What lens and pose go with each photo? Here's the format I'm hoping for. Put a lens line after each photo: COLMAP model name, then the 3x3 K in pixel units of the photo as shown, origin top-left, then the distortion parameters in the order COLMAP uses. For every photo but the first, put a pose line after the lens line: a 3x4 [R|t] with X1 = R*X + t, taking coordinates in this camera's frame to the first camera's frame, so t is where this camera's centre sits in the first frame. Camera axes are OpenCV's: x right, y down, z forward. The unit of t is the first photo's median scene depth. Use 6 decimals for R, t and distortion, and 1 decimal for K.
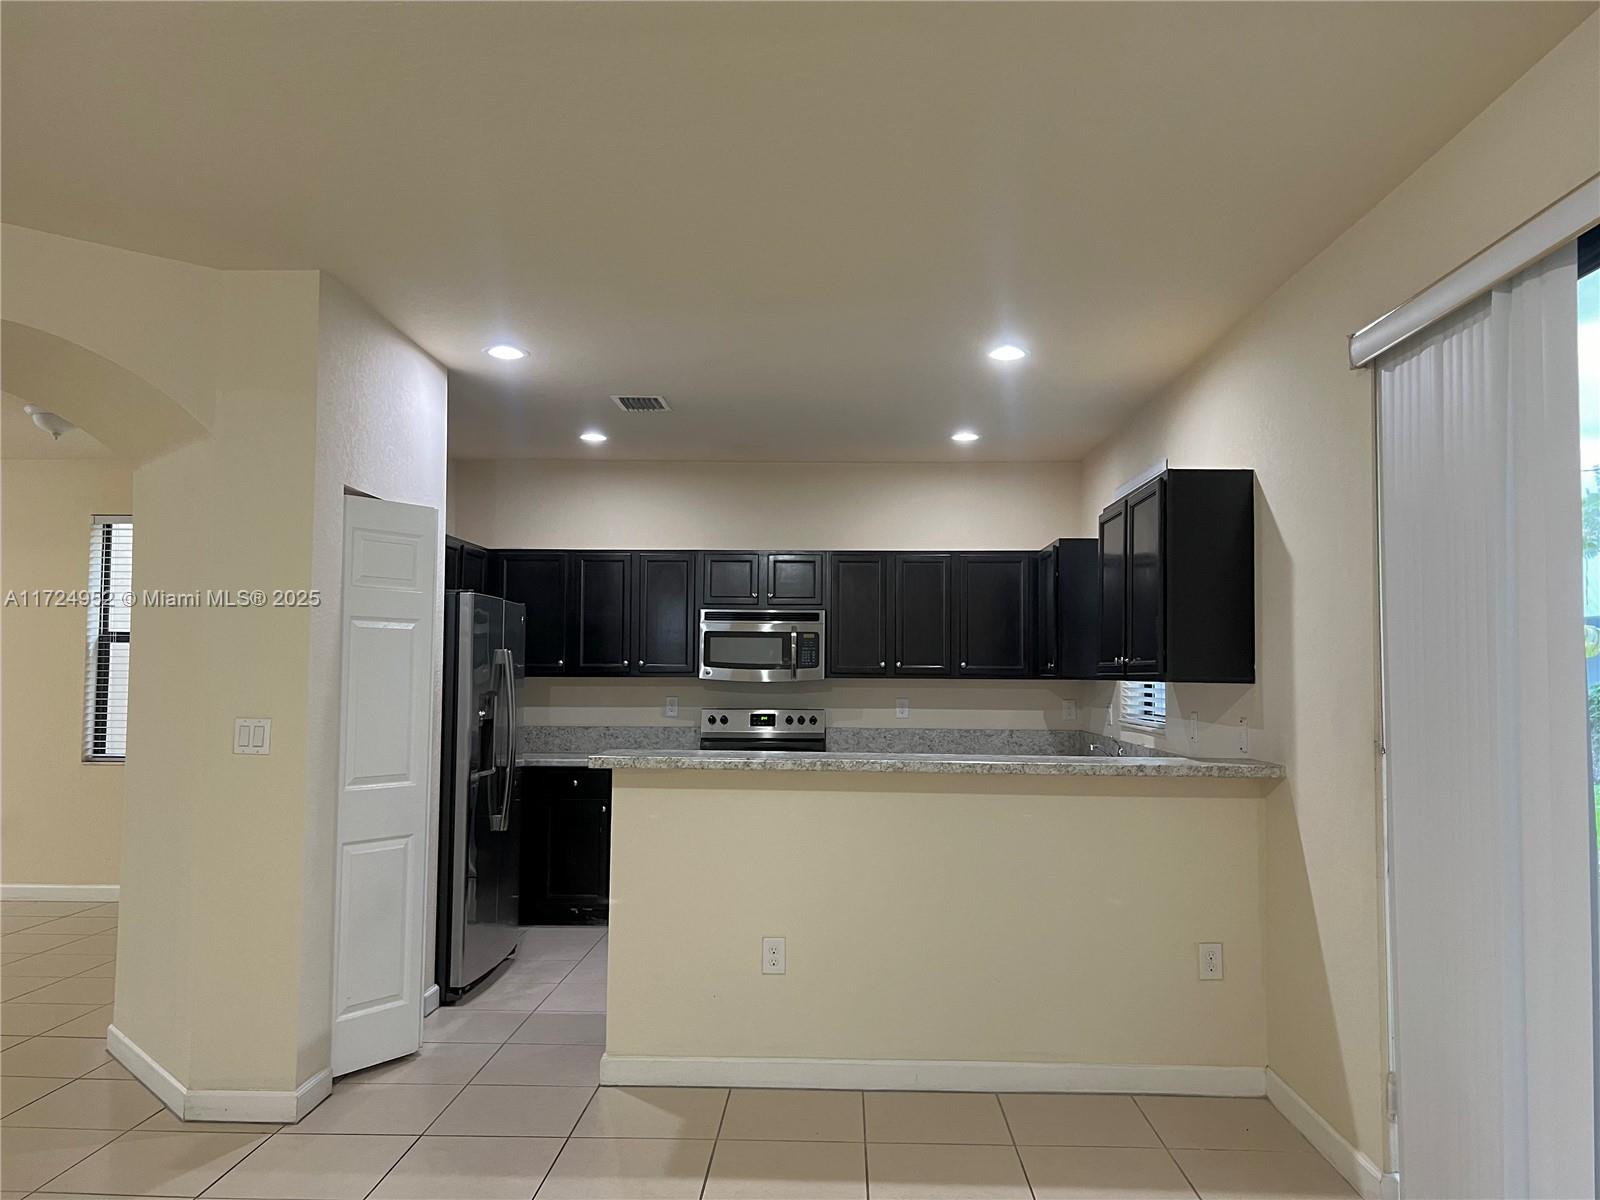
lens RADIAL K [[1208.1, 0, 799.9], [0, 1208.1, 595.1], [0, 0, 1]] dist [0.017075, -0.001621]
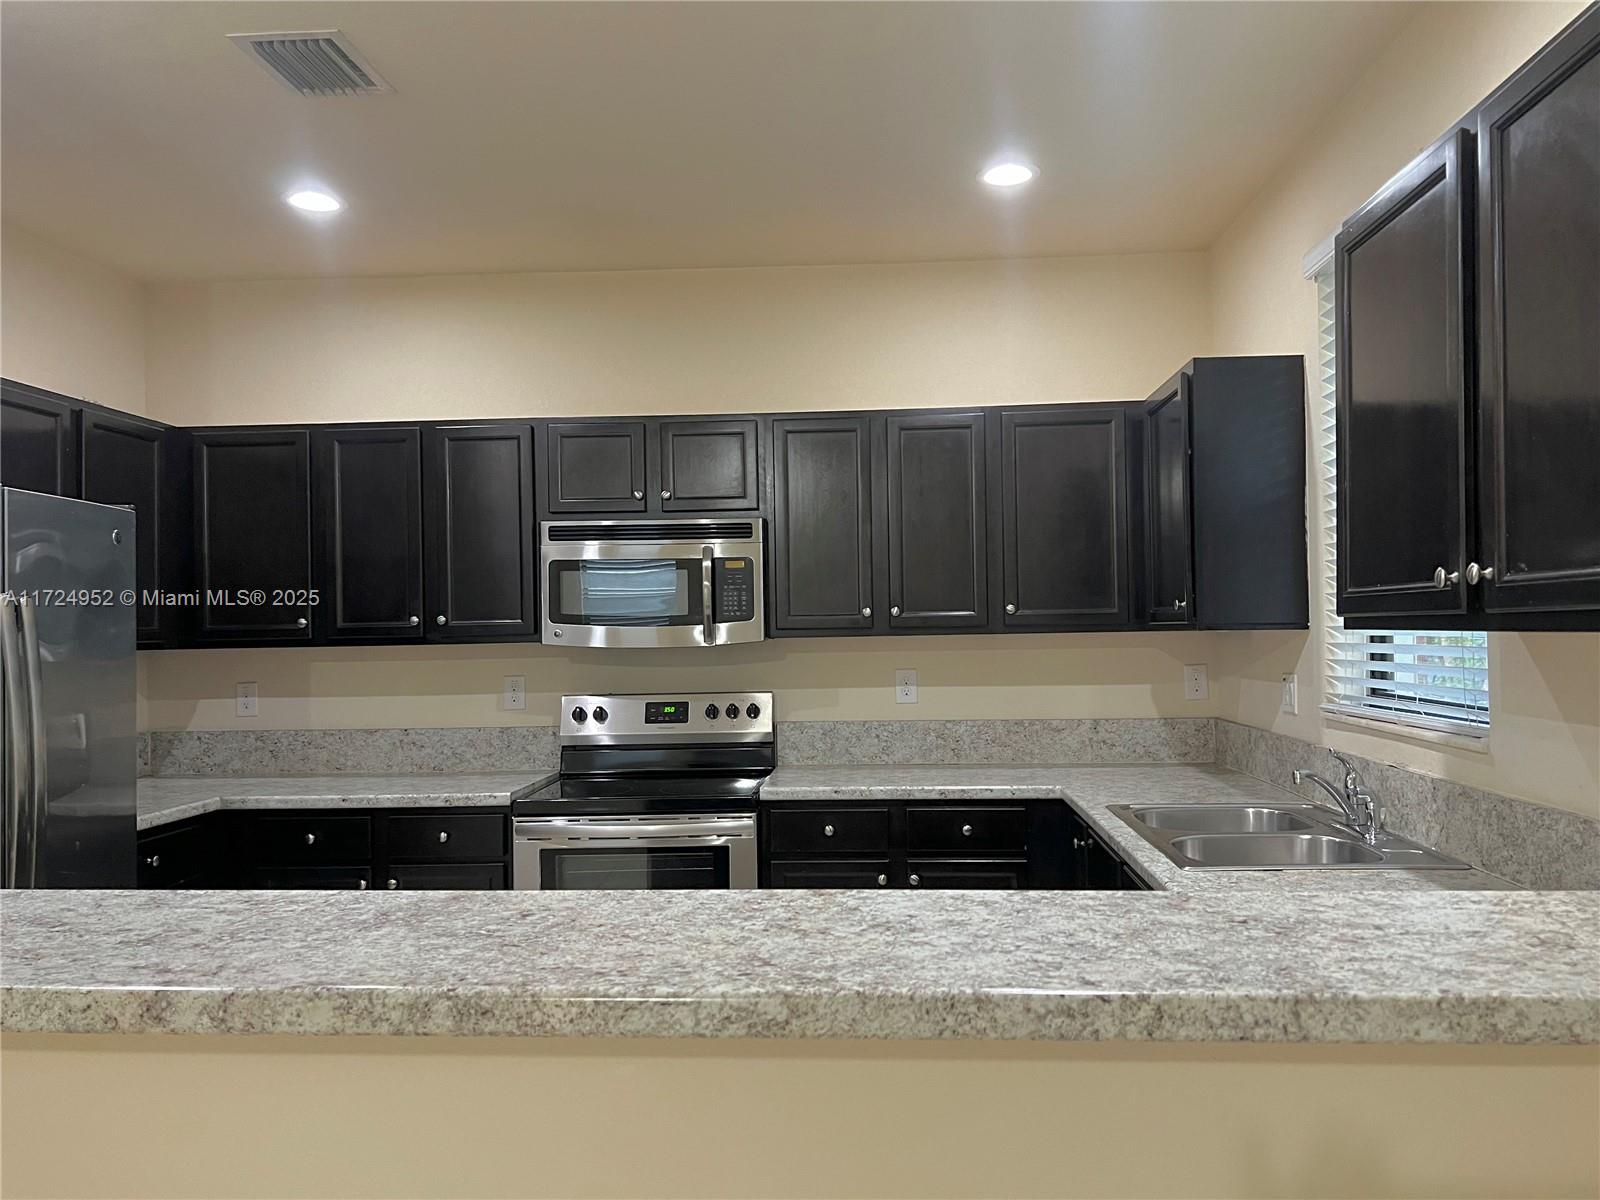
lens RADIAL K [[1208.1, 0, 799.7], [0, 1208.1, 612.8], [0, 0, 1]] dist [0.017075, -0.001621]
pose [[0.999138, -0.024567, -0.033475, 0.055919], [0.026224, 0.998405, 0.049998, 0.028855], [0.032193, -0.050833, 0.998188, 0.435191]]
